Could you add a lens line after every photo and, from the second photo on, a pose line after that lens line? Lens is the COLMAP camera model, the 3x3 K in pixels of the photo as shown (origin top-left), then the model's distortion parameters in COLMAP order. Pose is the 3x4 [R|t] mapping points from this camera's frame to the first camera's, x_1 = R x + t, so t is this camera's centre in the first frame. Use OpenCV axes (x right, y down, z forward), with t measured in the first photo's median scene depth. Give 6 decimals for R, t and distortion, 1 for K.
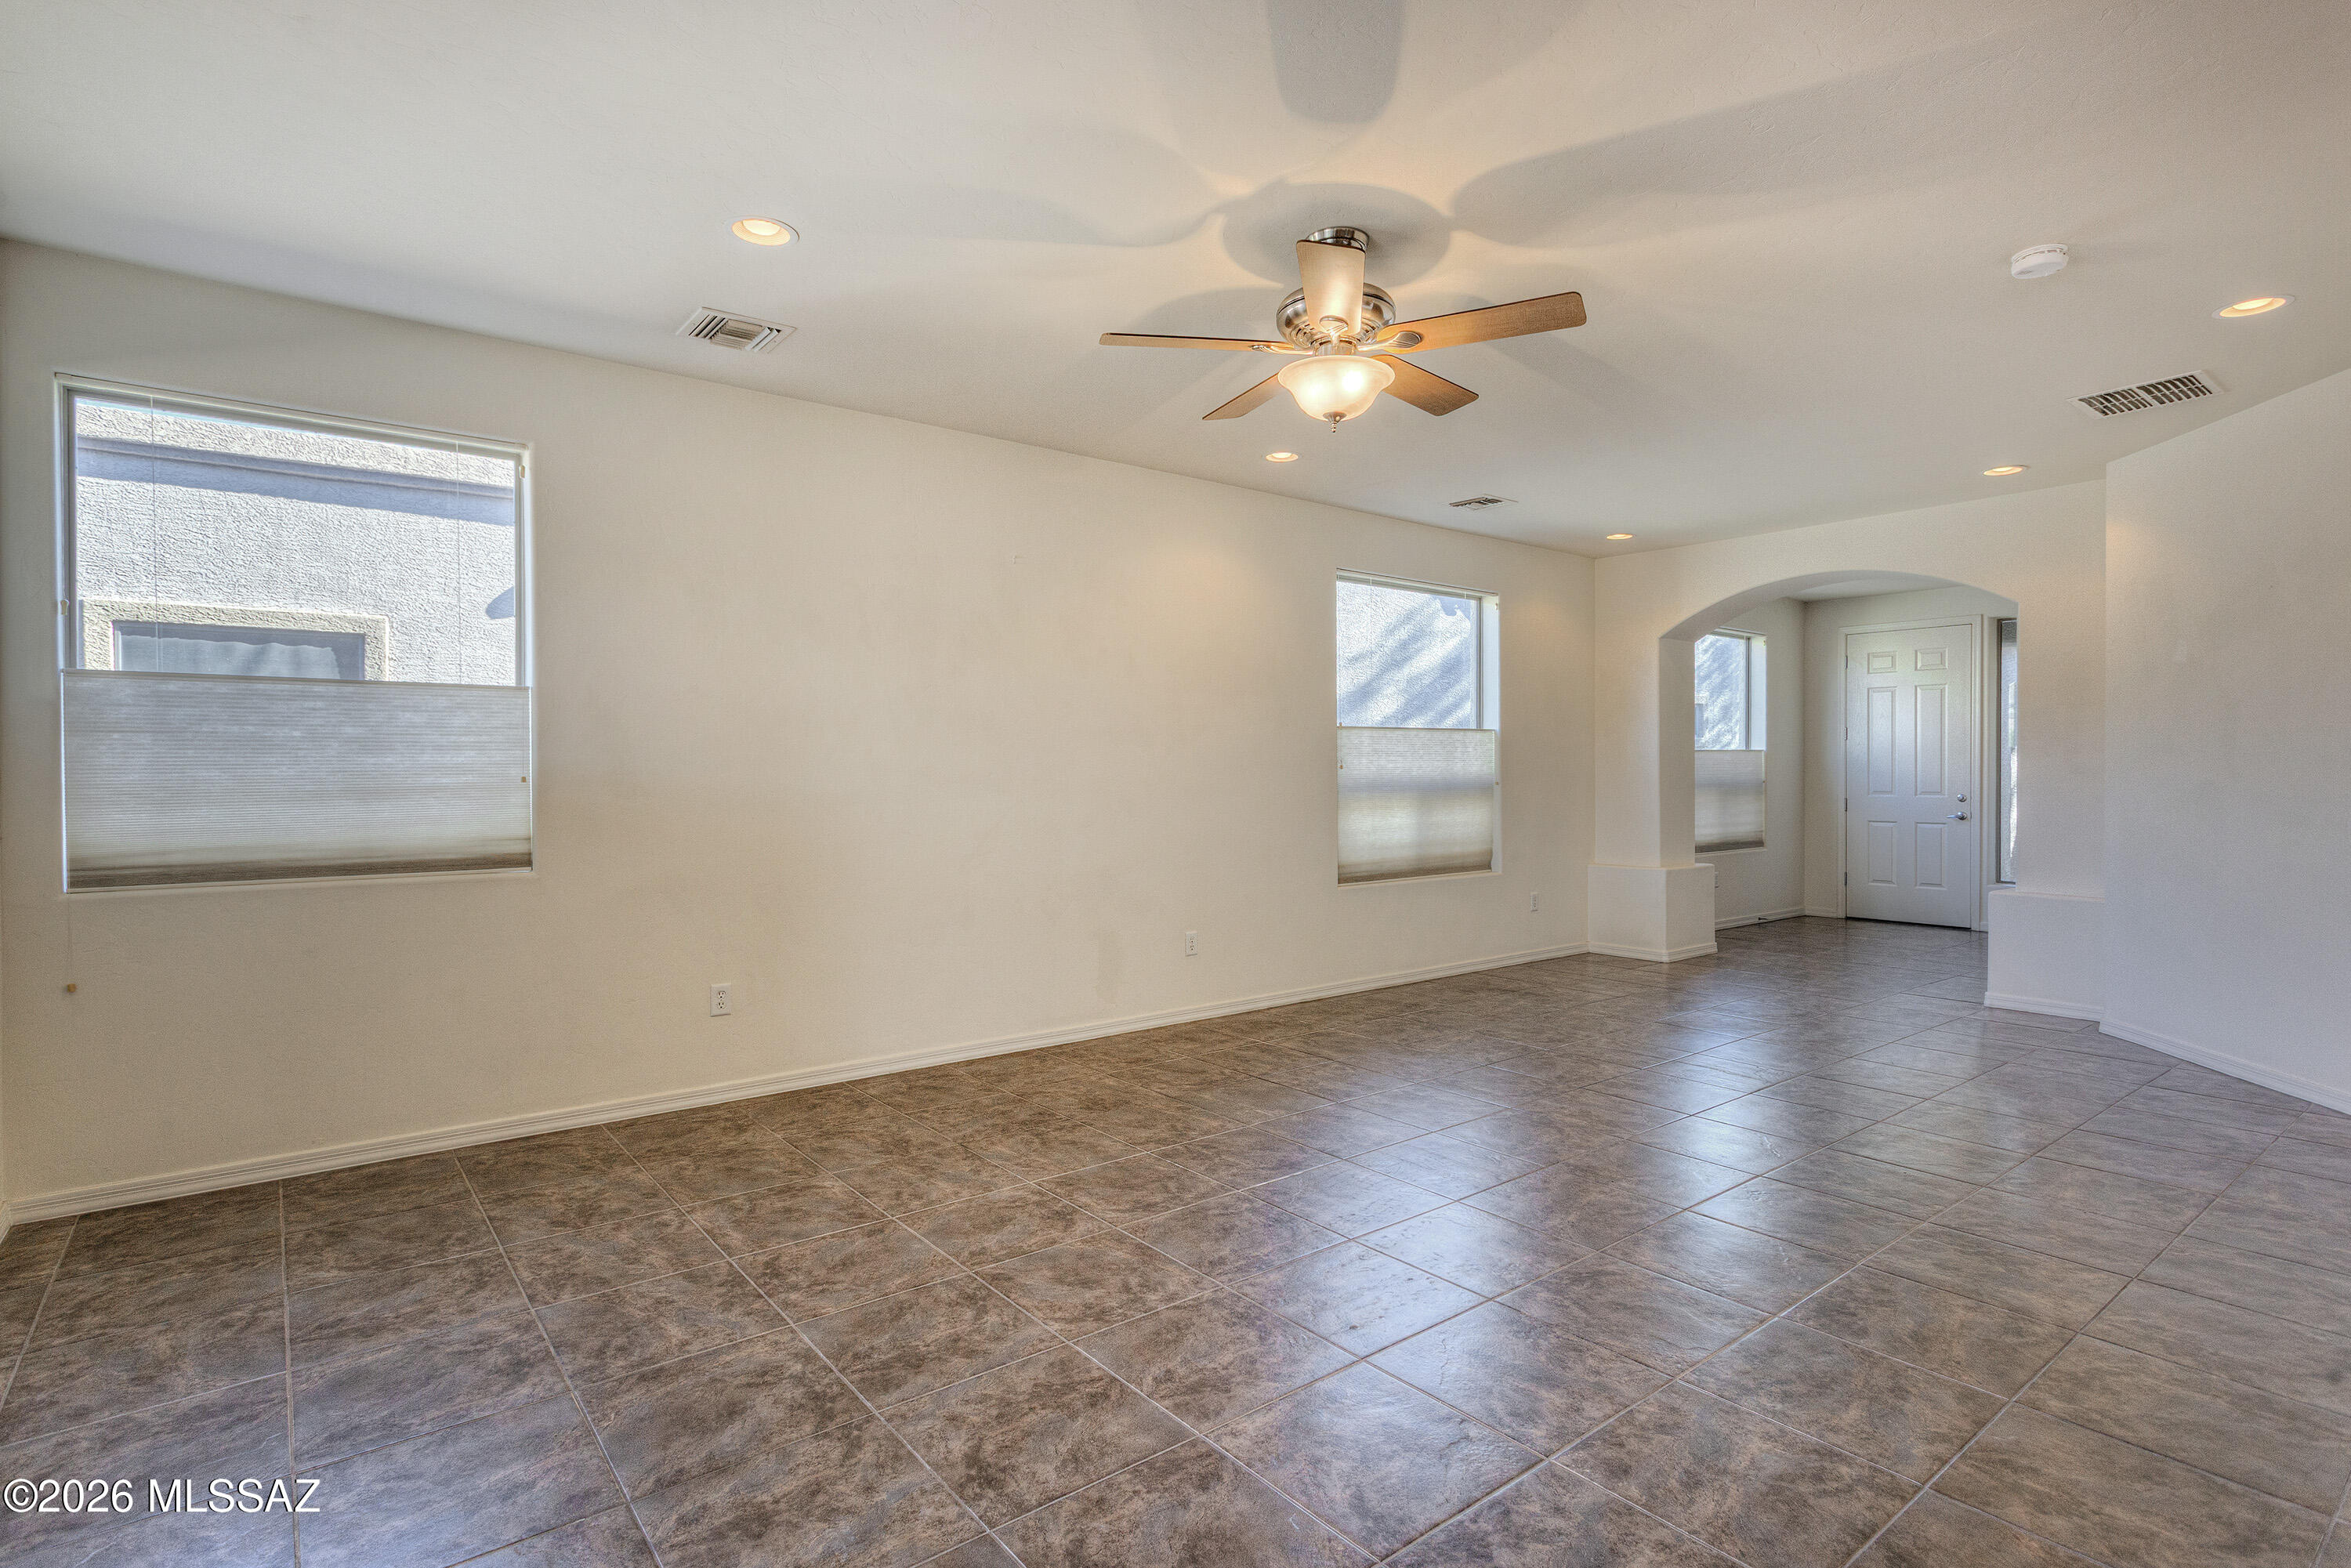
lens RADIAL K [[1160.3, 0, 1139.3], [0, 1160.3, 779.6], [0, 0, 1]] dist [-0.001873, -0.000380]
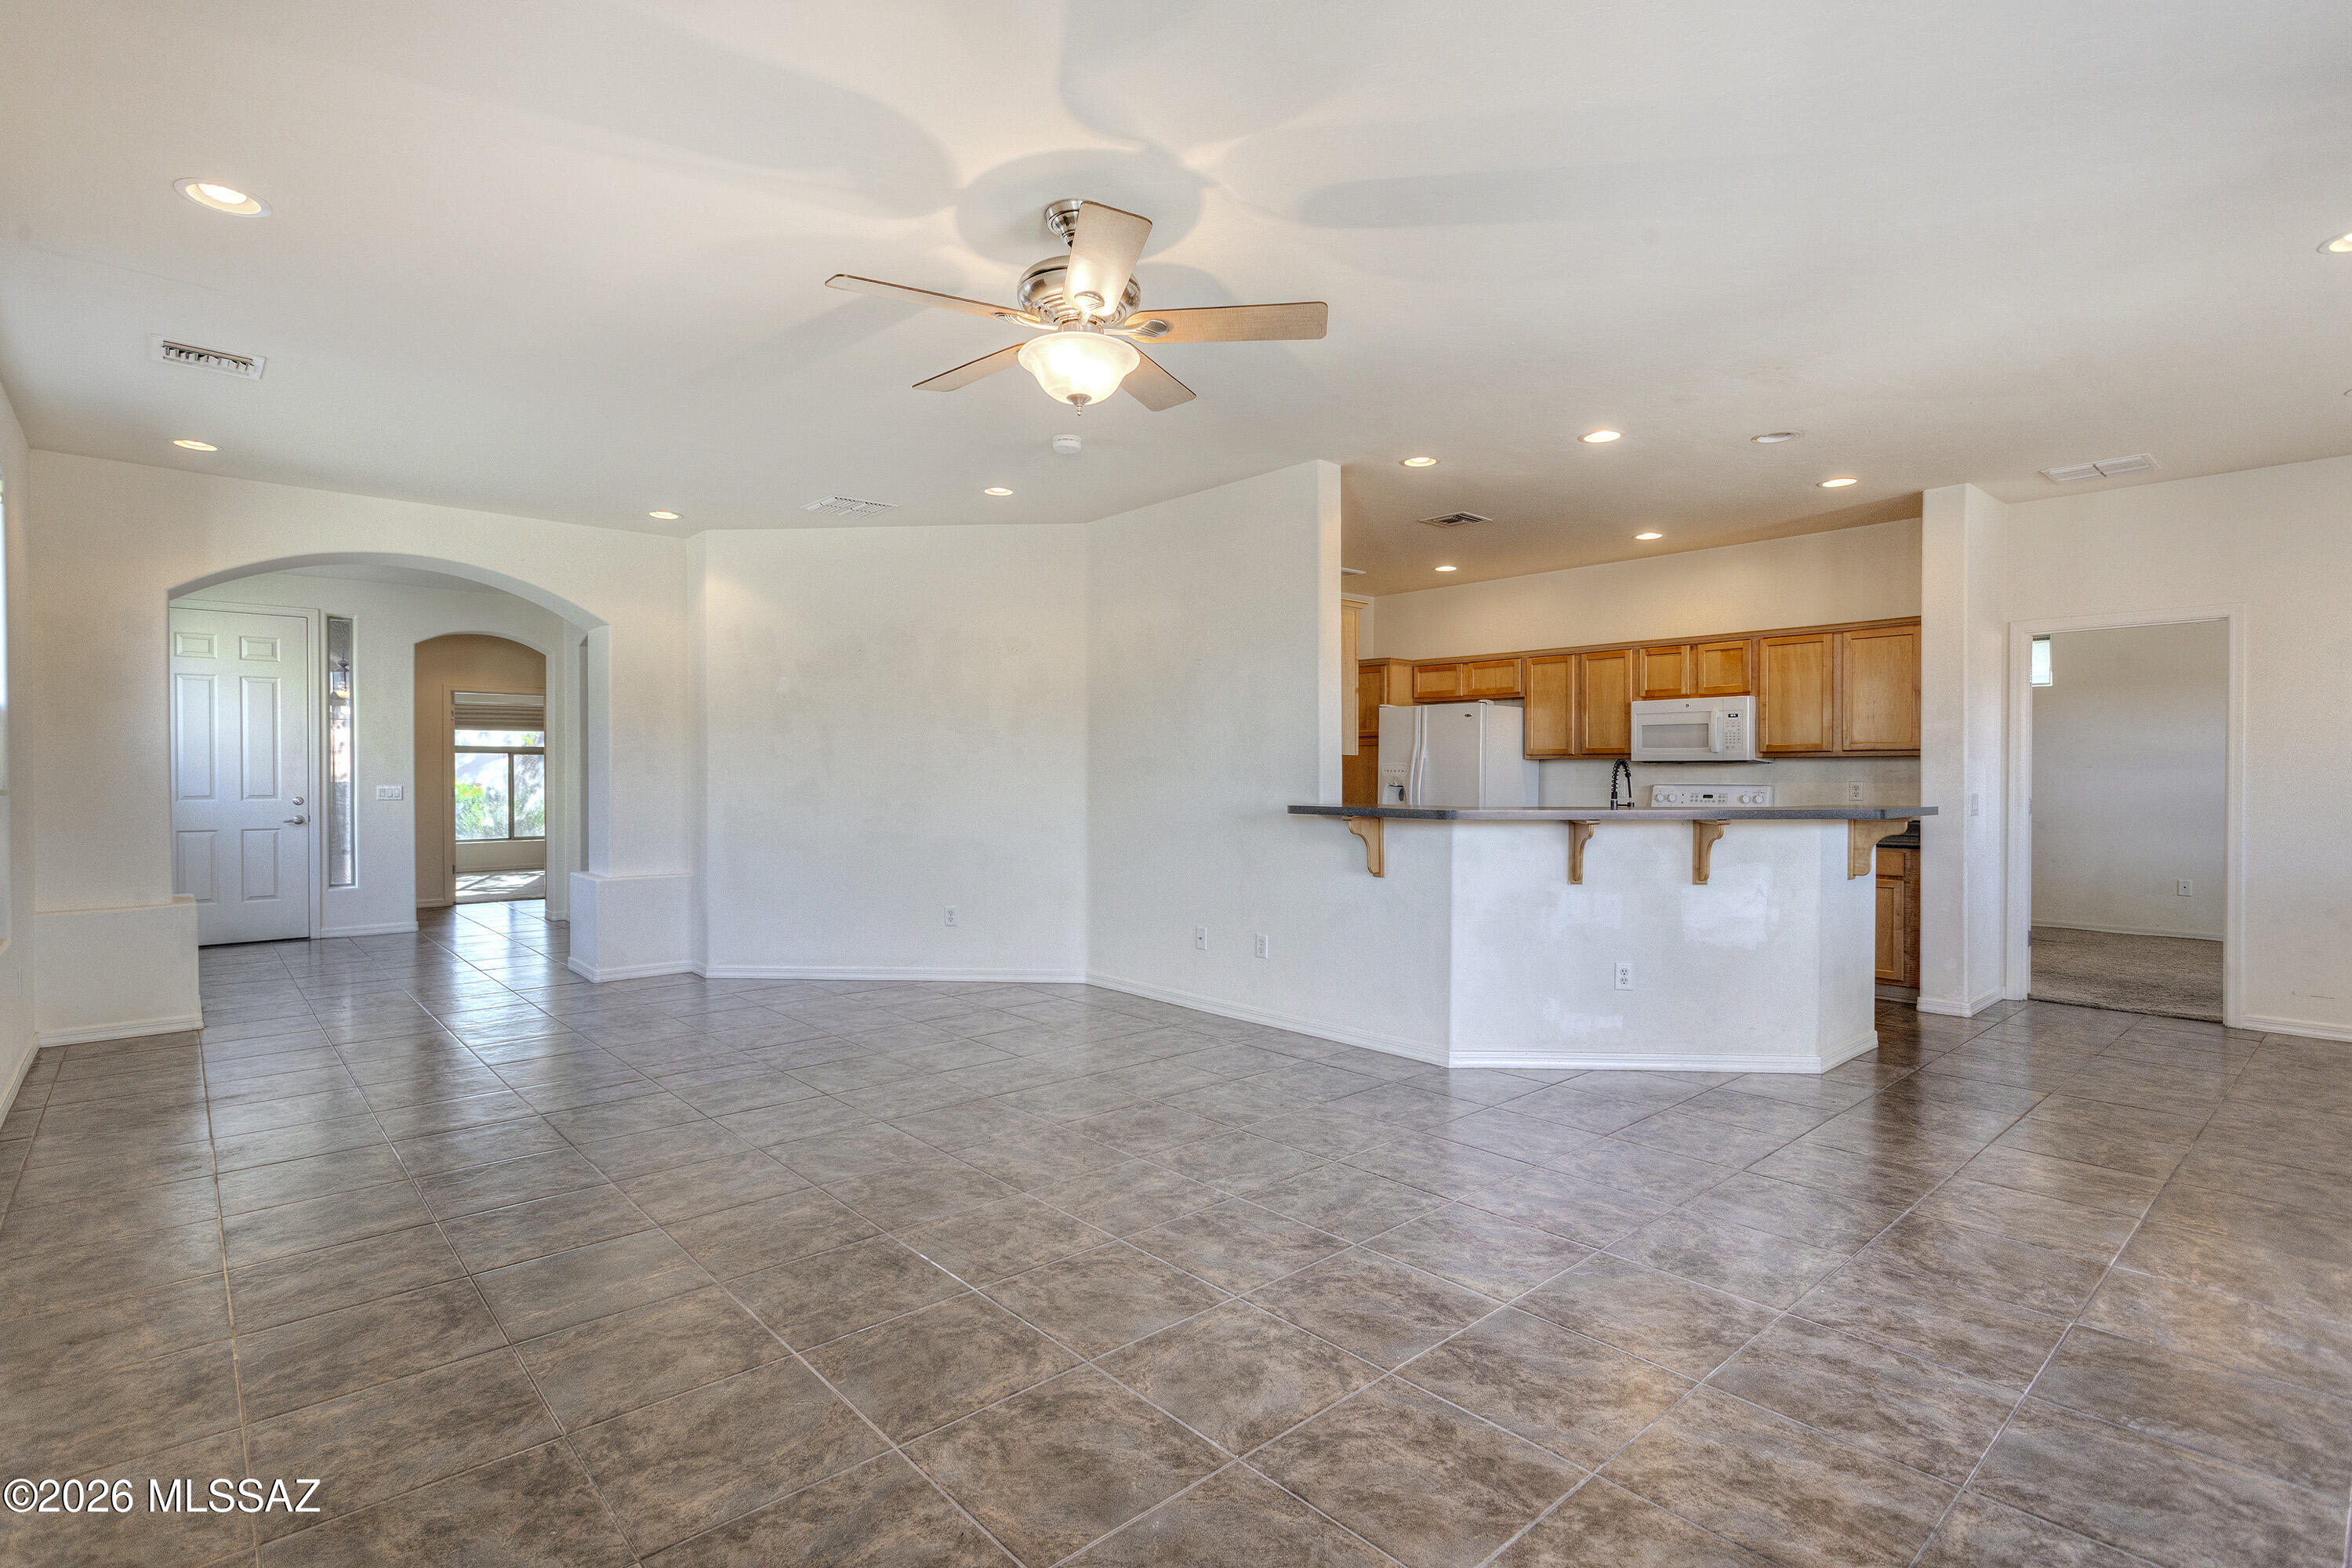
lens RADIAL K [[1147.9, 0, 1183.6], [0, 1147.9, 781.8], [0, 0, 1]] dist [0.001018, 0.000142]
pose [[-0.094793, -0.009595, 0.995451, -0.784003], [0.009096, 0.999903, 0.010504, -0.007210], [-0.995455, 0.010051, -0.094697, 1.007180]]
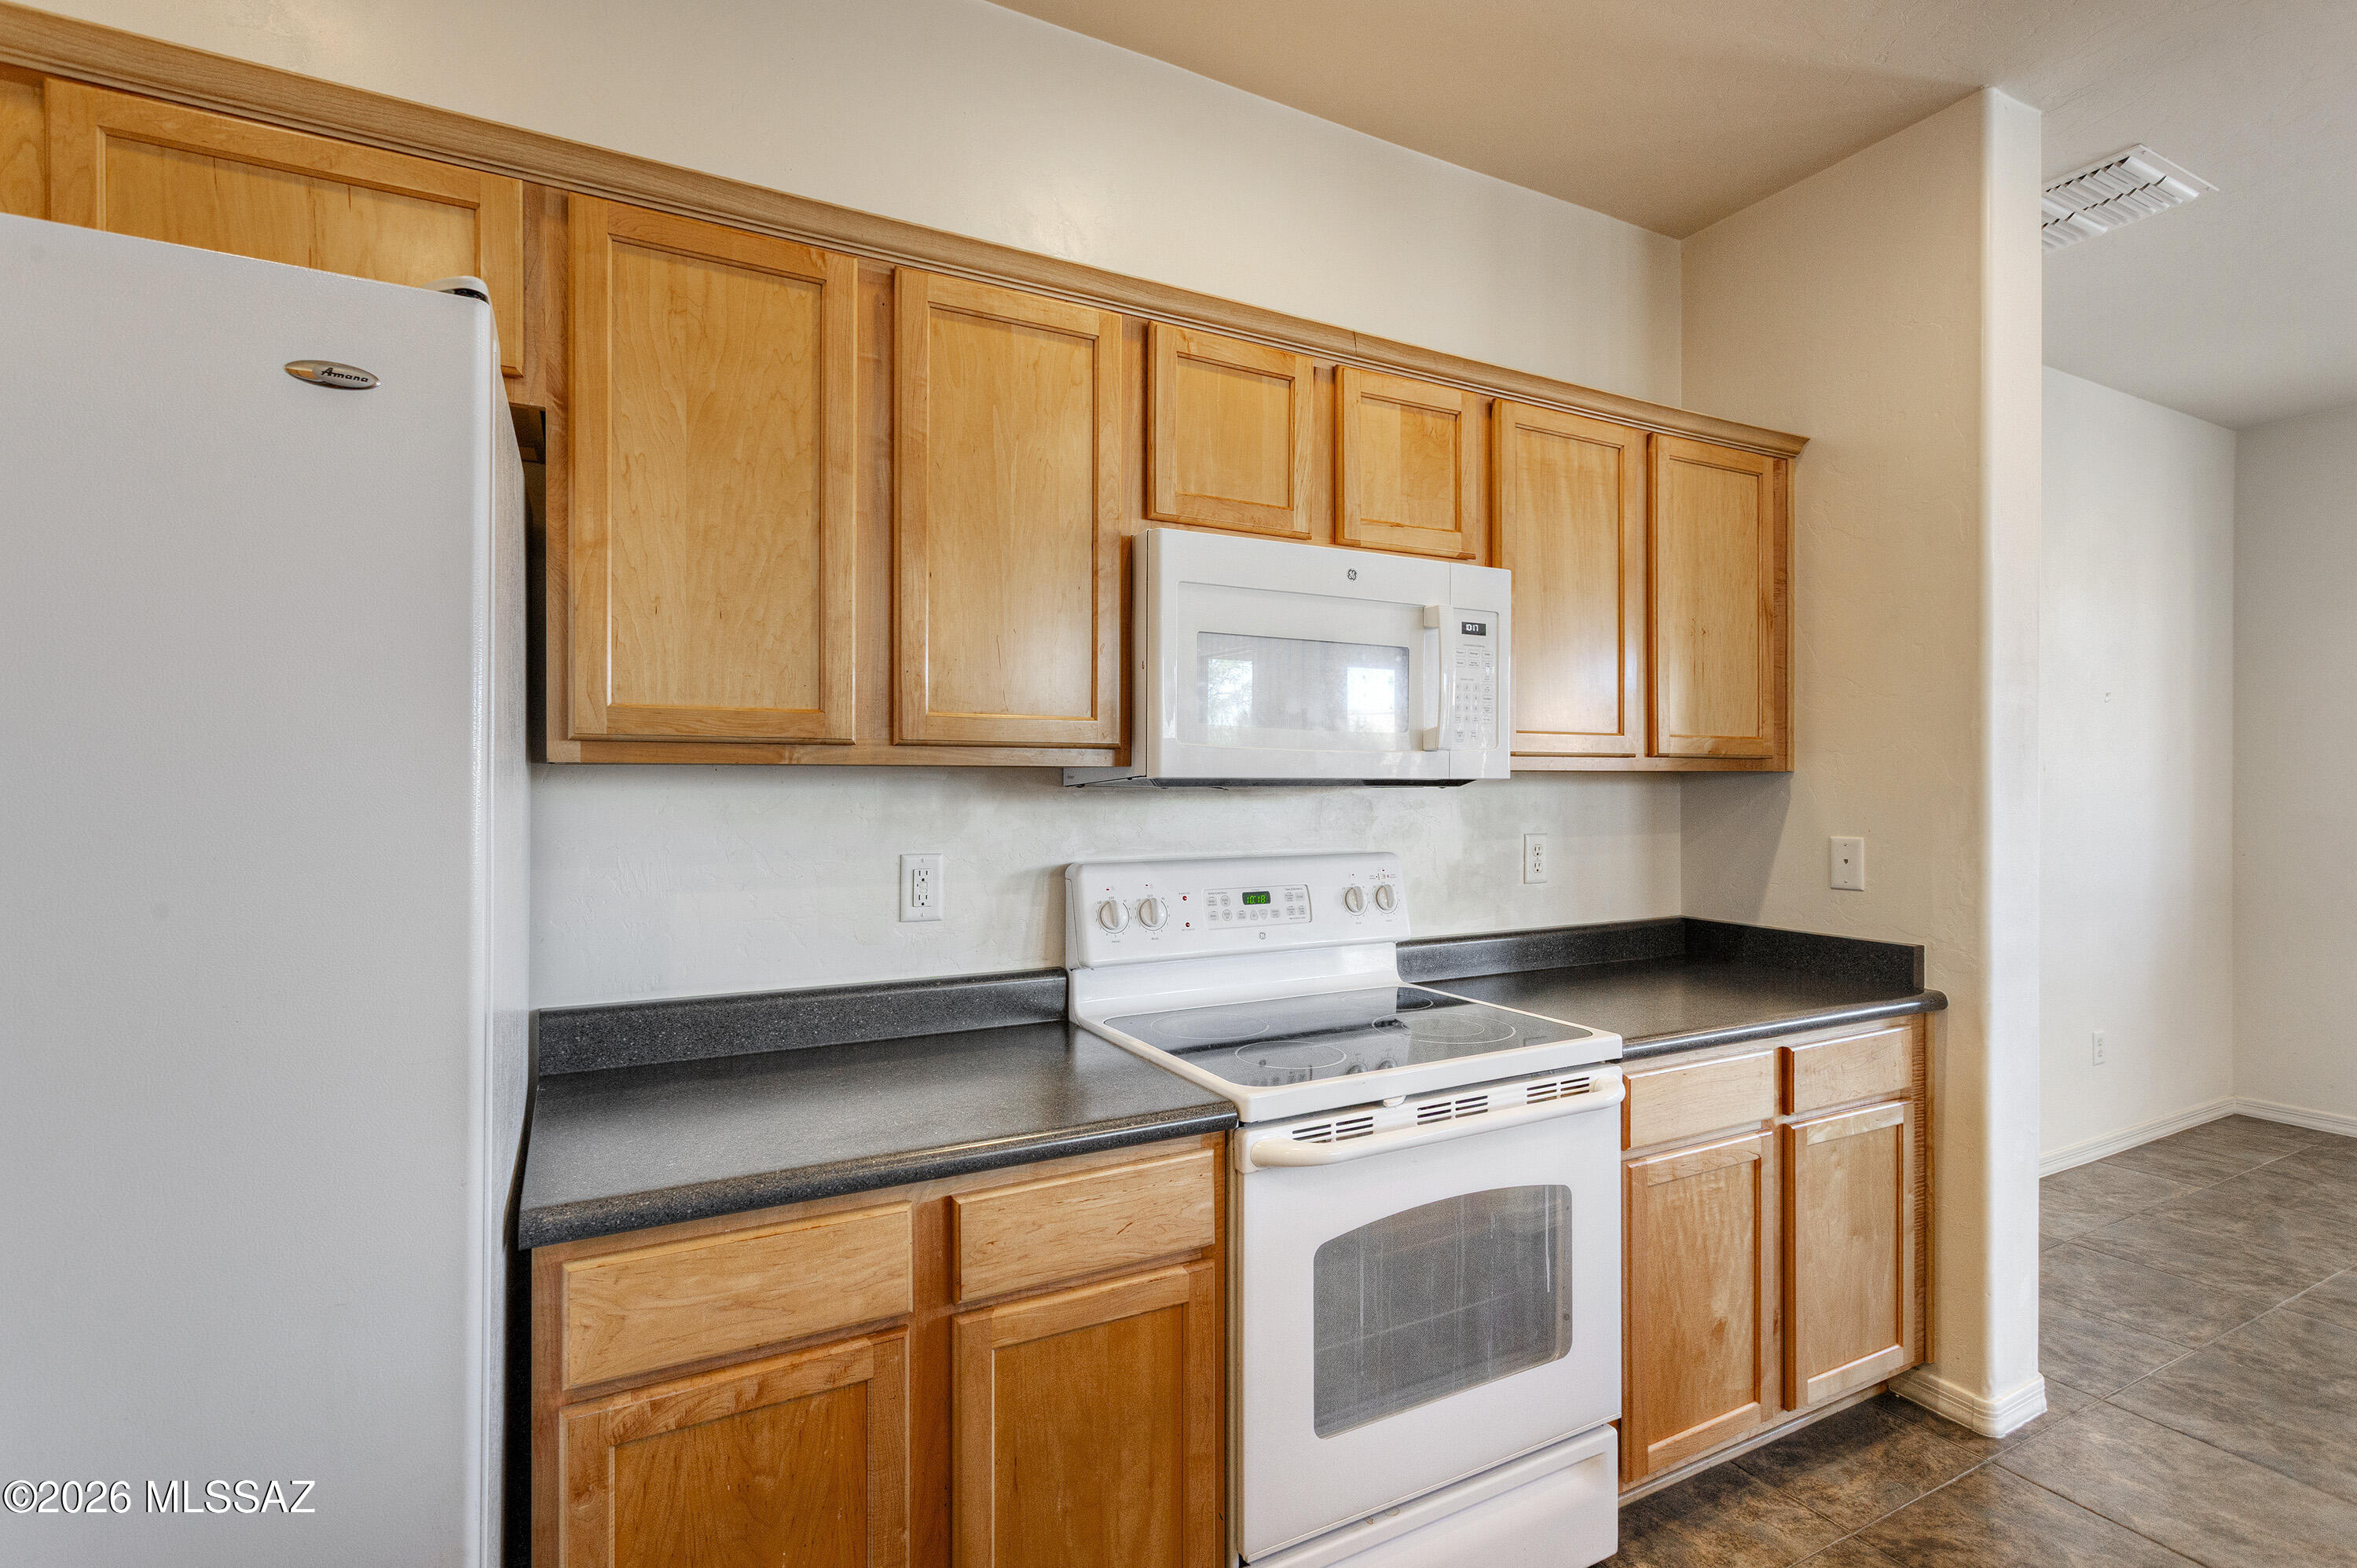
lens RADIAL K [[1112.3, 0, 1152.6], [0, 1112.3, 771.8], [0, 0, 1]] dist [0.000824, -0.000559]
pose [[-0.987564, -0.001112, 0.157215, 1.334025], [-0.000849, 0.999998, 0.001738, -0.020598], [-0.157217, 0.001583, -0.987563, 0.419283]]
